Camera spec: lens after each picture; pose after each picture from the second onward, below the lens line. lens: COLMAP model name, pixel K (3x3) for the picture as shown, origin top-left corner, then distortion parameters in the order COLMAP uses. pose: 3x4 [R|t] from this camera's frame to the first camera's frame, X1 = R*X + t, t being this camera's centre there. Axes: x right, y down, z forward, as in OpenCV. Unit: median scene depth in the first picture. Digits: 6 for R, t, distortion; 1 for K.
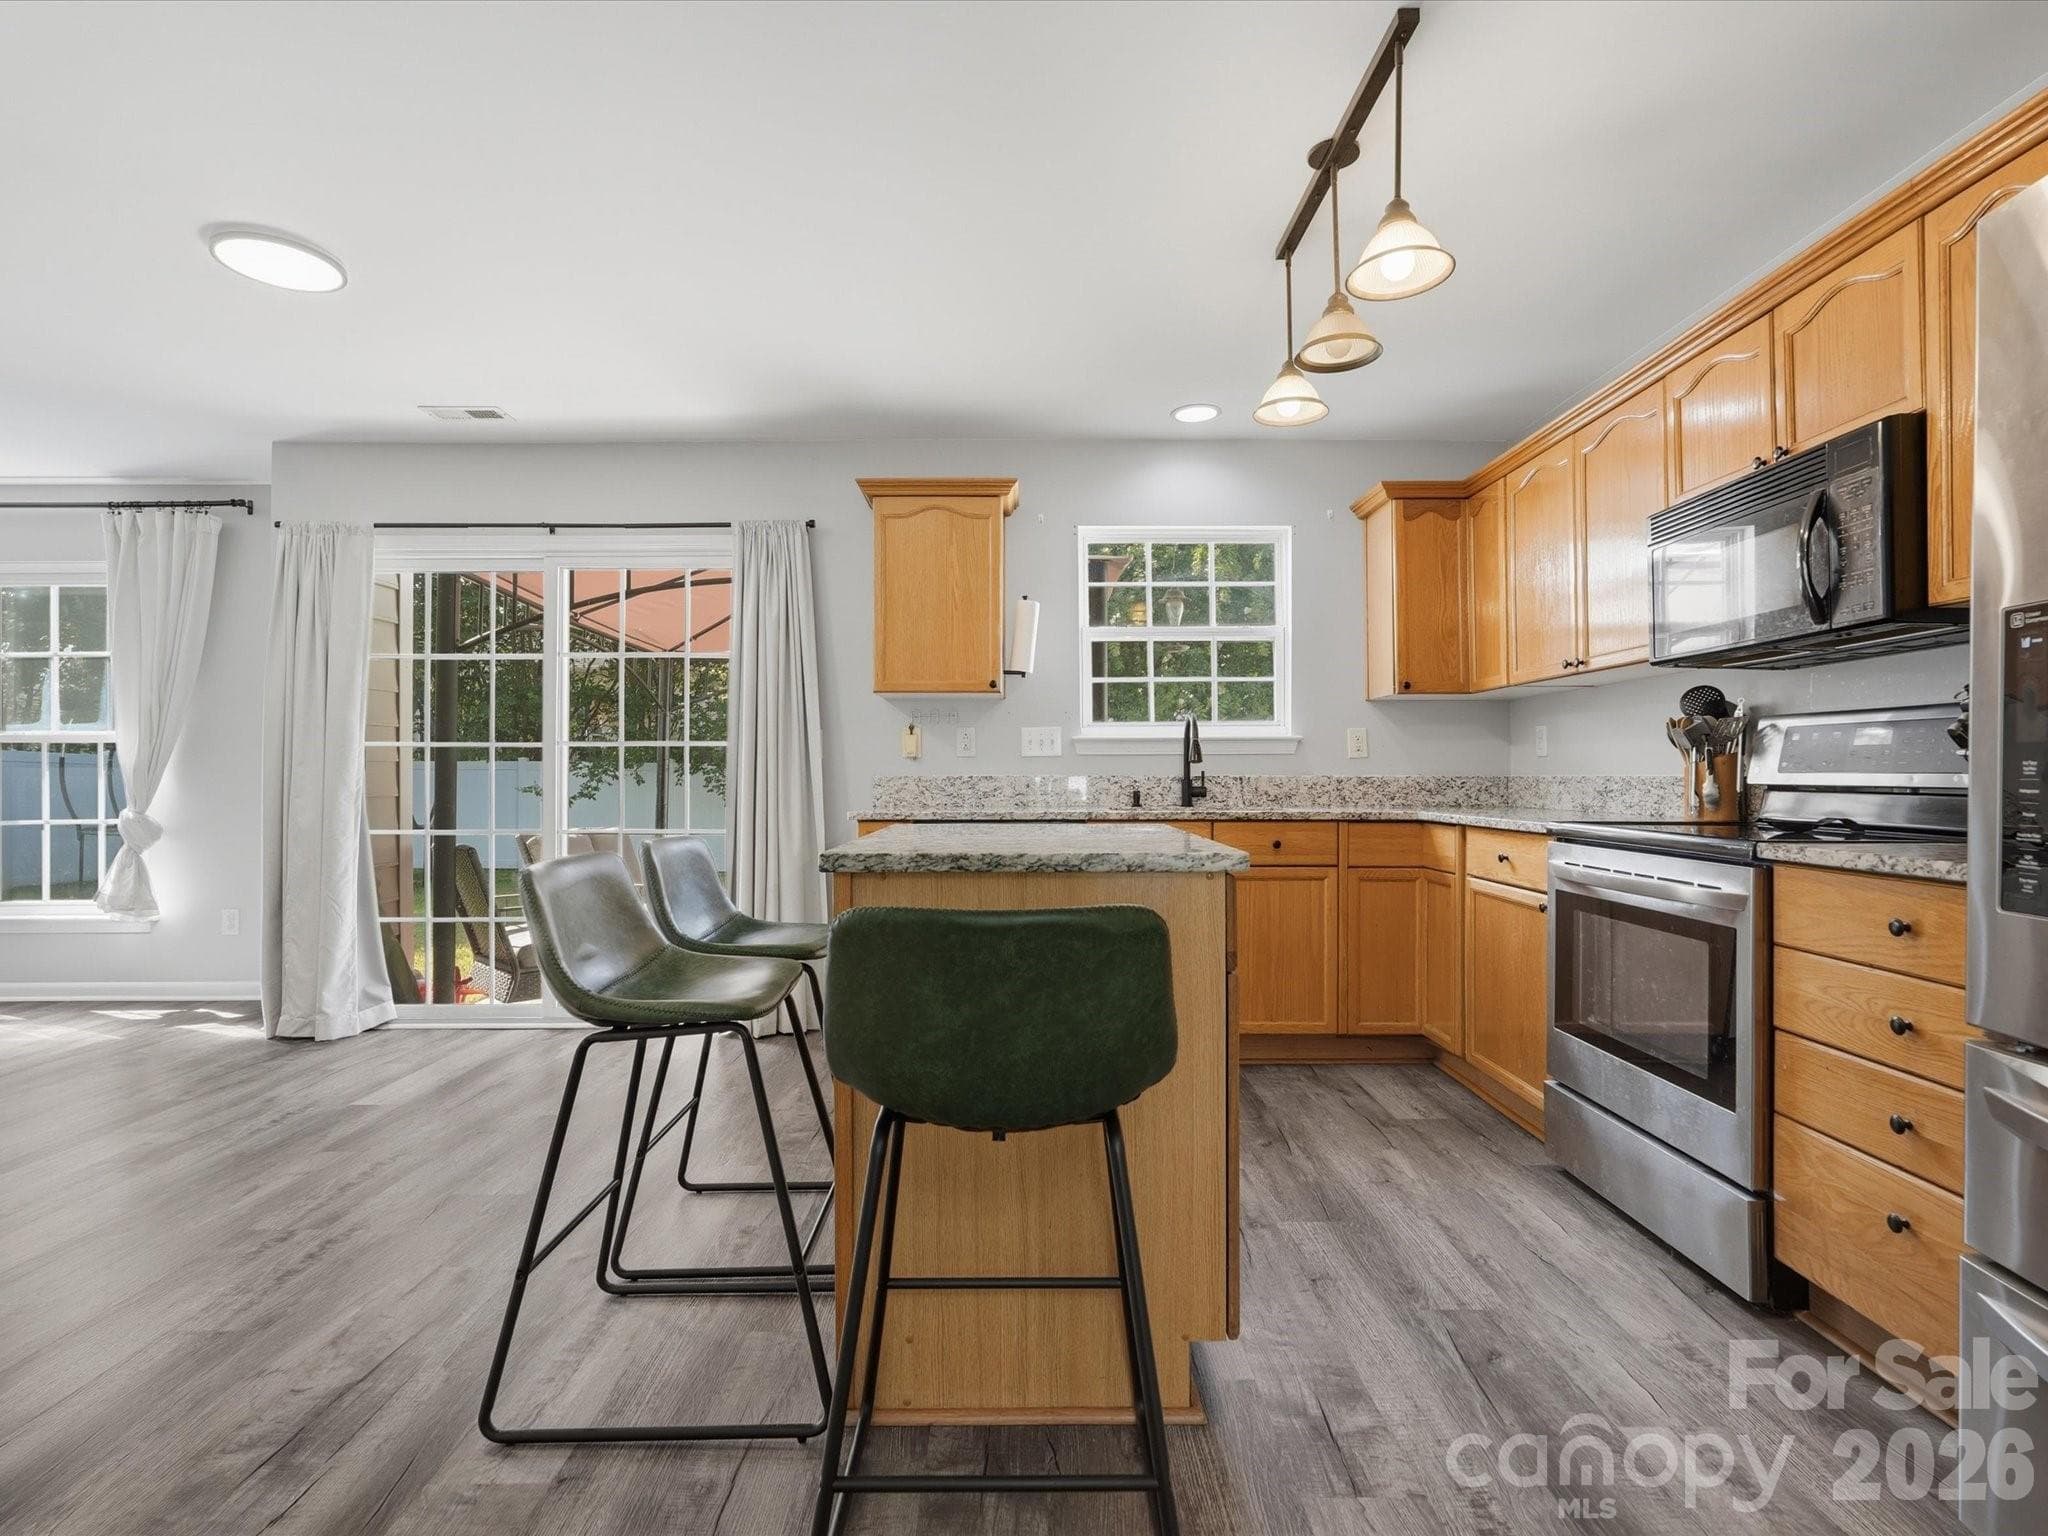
lens RADIAL K [[1026.6, 0, 1031.4], [0, 1026.6, 765.1], [0, 0, 1]] dist [-0.005302, 0.001115]
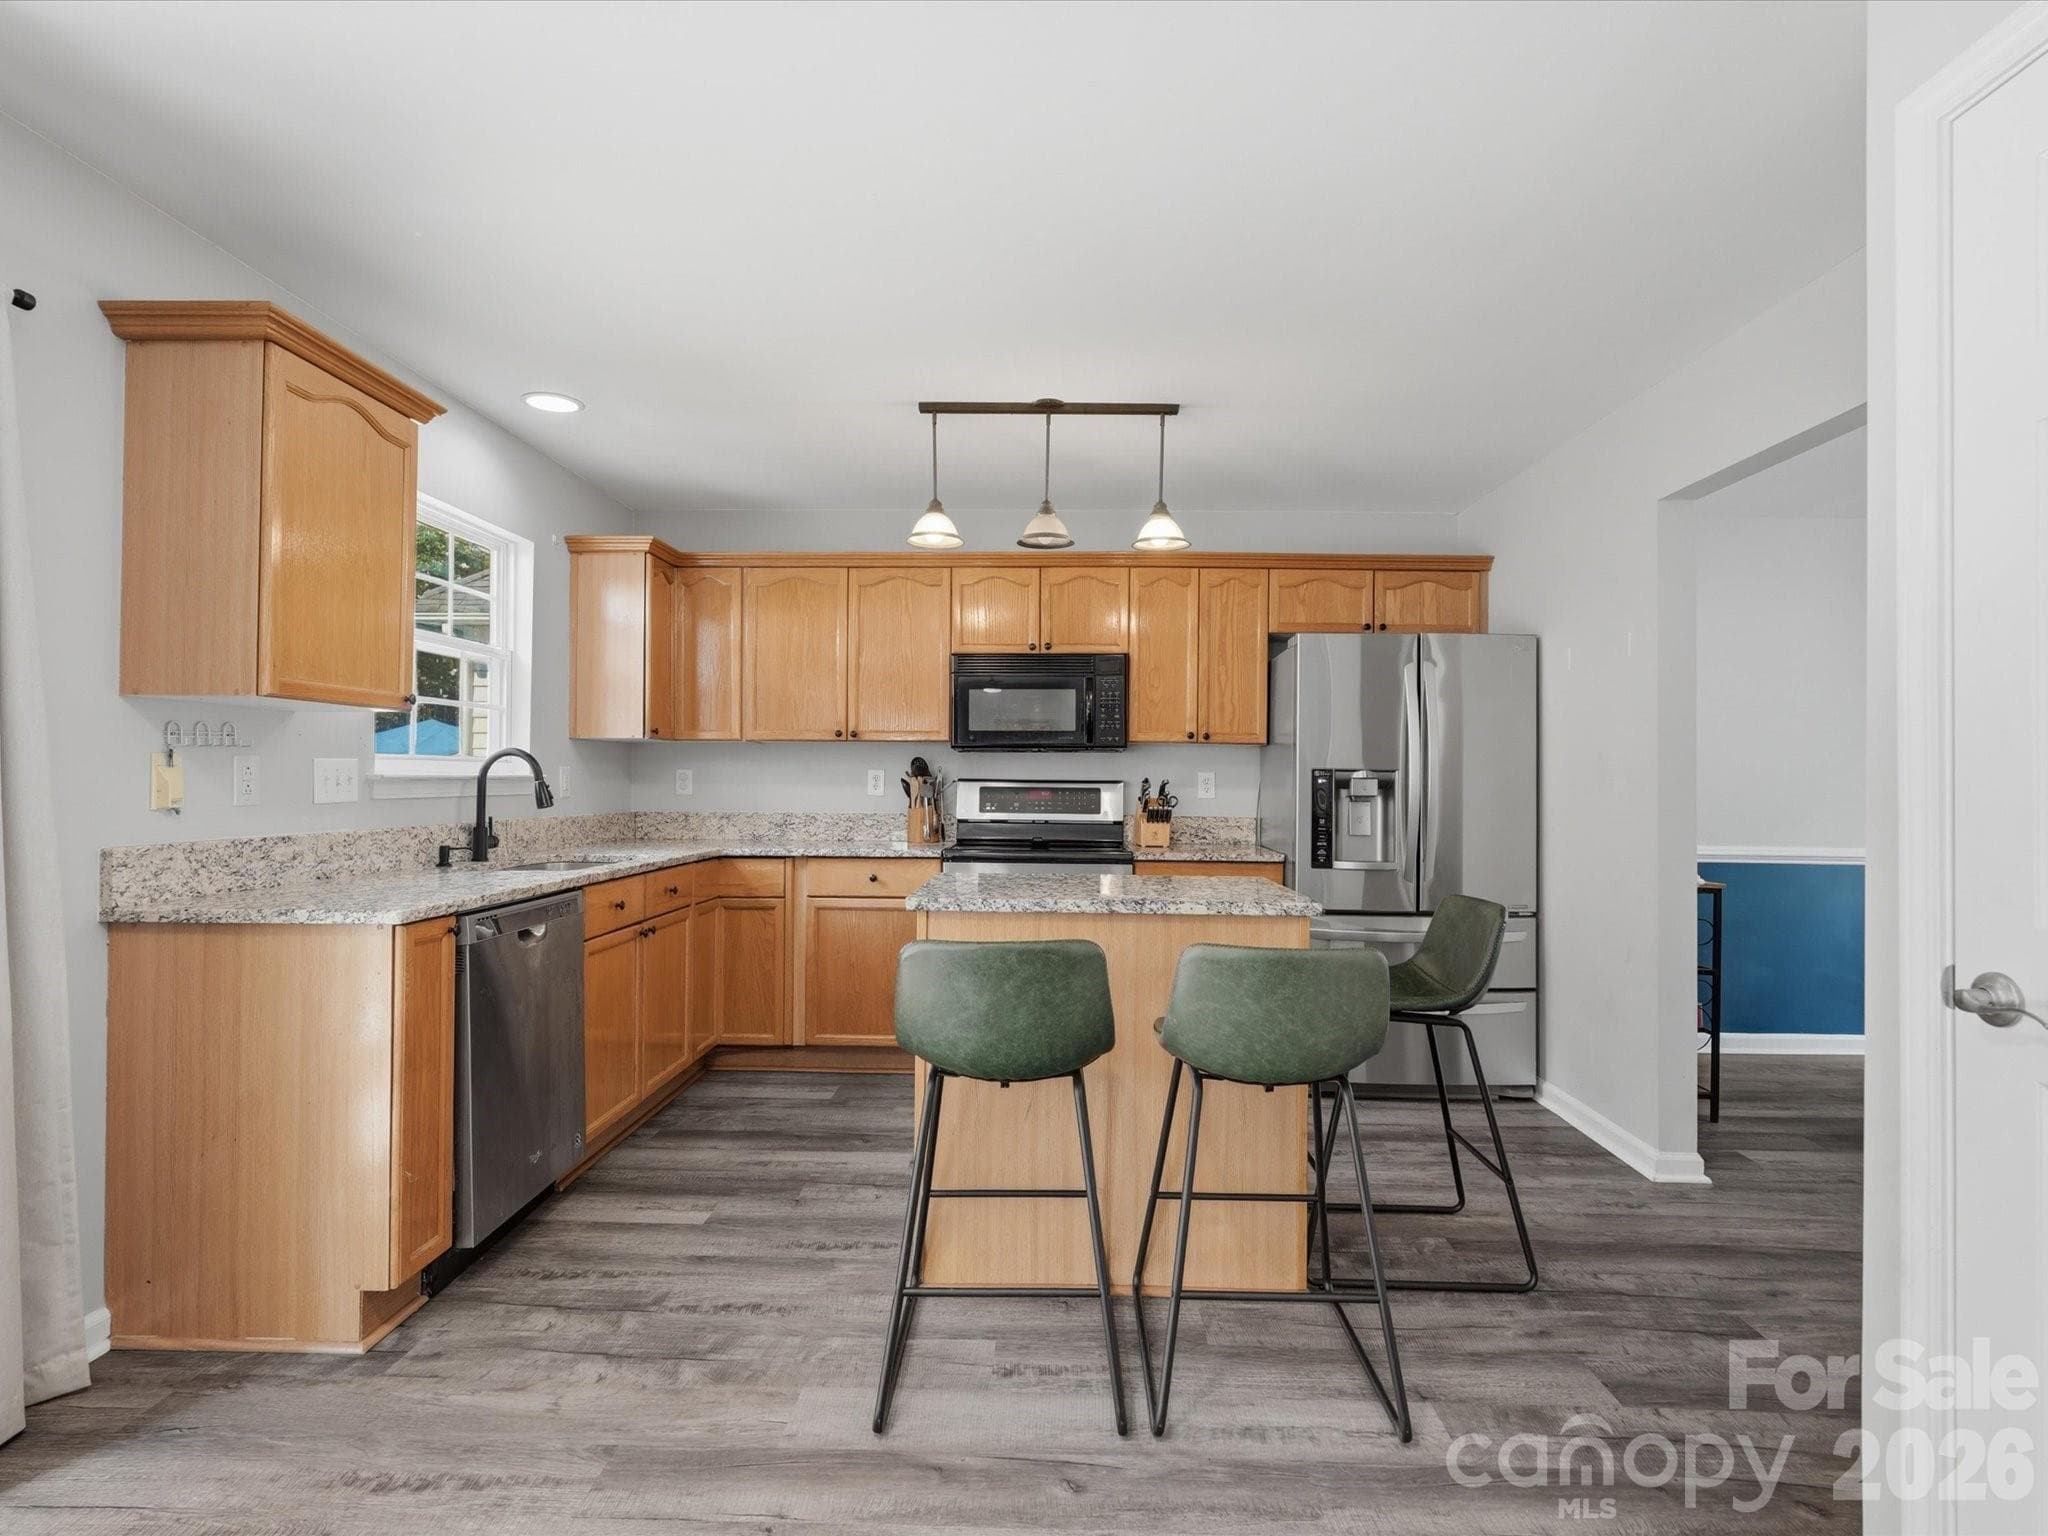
lens RADIAL K [[1026.6, 0, 1029.8], [0, 1026.6, 770.1], [0, 0, 1]] dist [-0.005302, 0.001115]
pose [[0.029733, 0.012951, 0.999474, -0.612447], [-0.006493, 0.999897, -0.012763, -0.022846], [-0.999537, -0.006110, 0.029814, 0.512127]]
